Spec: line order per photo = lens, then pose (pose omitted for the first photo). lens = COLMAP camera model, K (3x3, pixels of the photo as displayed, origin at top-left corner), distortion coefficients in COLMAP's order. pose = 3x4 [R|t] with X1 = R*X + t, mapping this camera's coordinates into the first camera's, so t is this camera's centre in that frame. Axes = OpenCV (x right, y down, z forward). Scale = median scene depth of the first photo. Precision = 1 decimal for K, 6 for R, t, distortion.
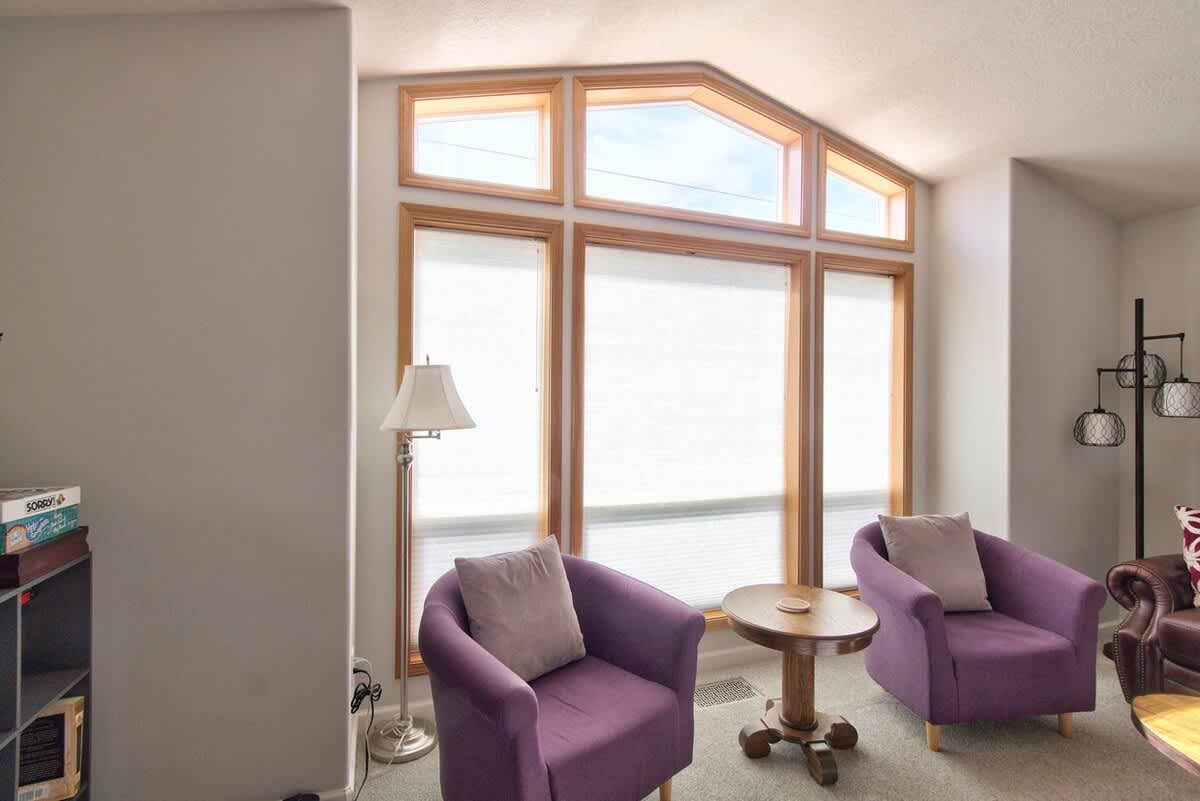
lens RADIAL K [[582.7, 0, 606.8], [0, 582.7, 403.4], [0, 0, 1]] dist [0.001840, 0.001813]
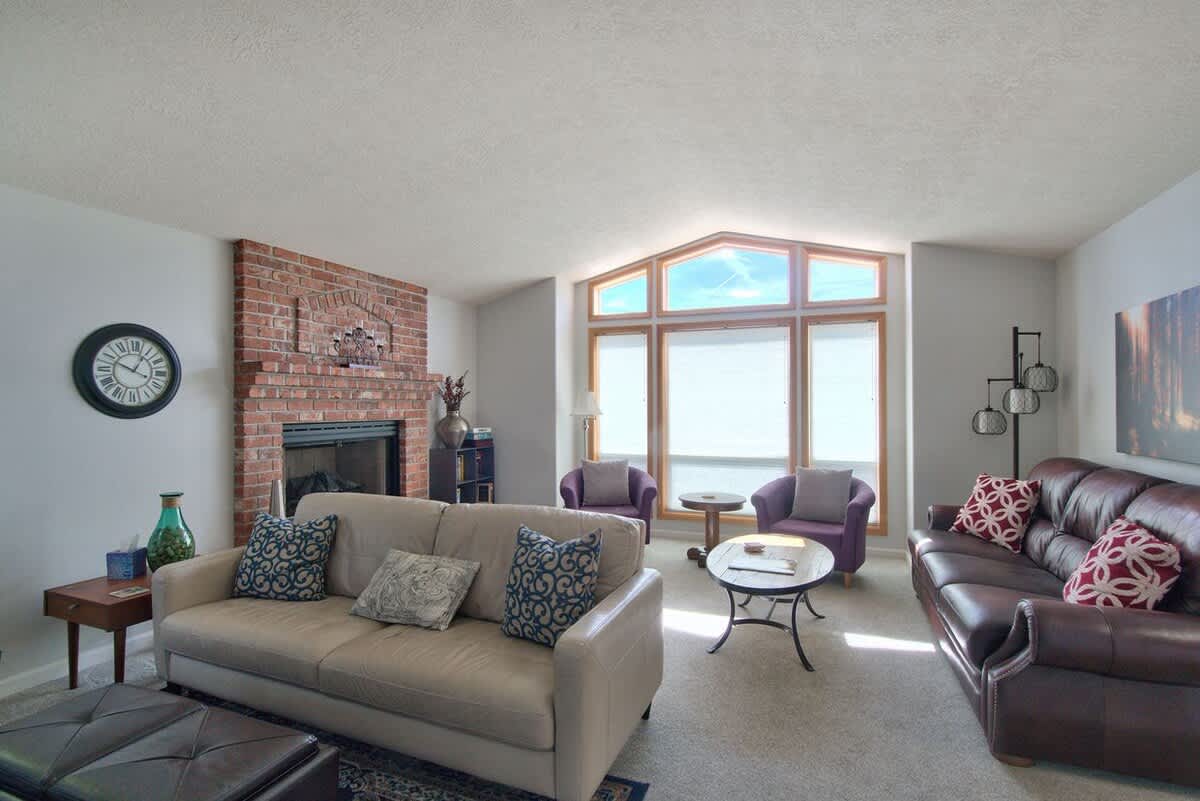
lens RADIAL K [[579.1, 0, 599.5], [0, 579.1, 396.7], [0, 0, 1]] dist [-0.018673, 0.001030]
pose [[0.725282, -0.017773, -0.688222, 1.265857], [-0.000613, 0.999650, -0.026461, 0.021704], [0.688451, 0.019614, 0.725017, -0.719413]]
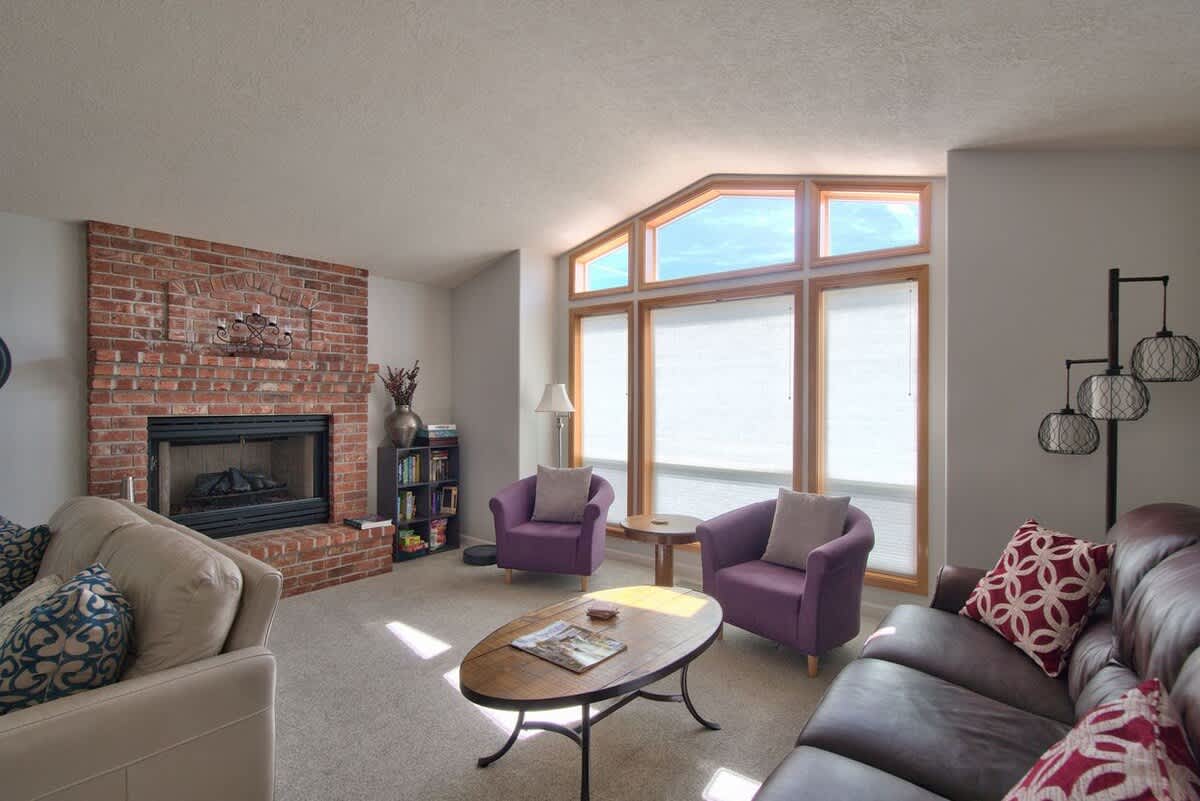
lens RADIAL K [[579.1, 0, 599.5], [0, 579.1, 396.7], [0, 0, 1]] dist [-0.018673, 0.001030]
pose [[0.496521, -0.008733, -0.867981, 1.386685], [-0.011431, 0.999797, -0.016599, 0.014357], [0.867949, 0.018164, 0.496321, 0.028247]]
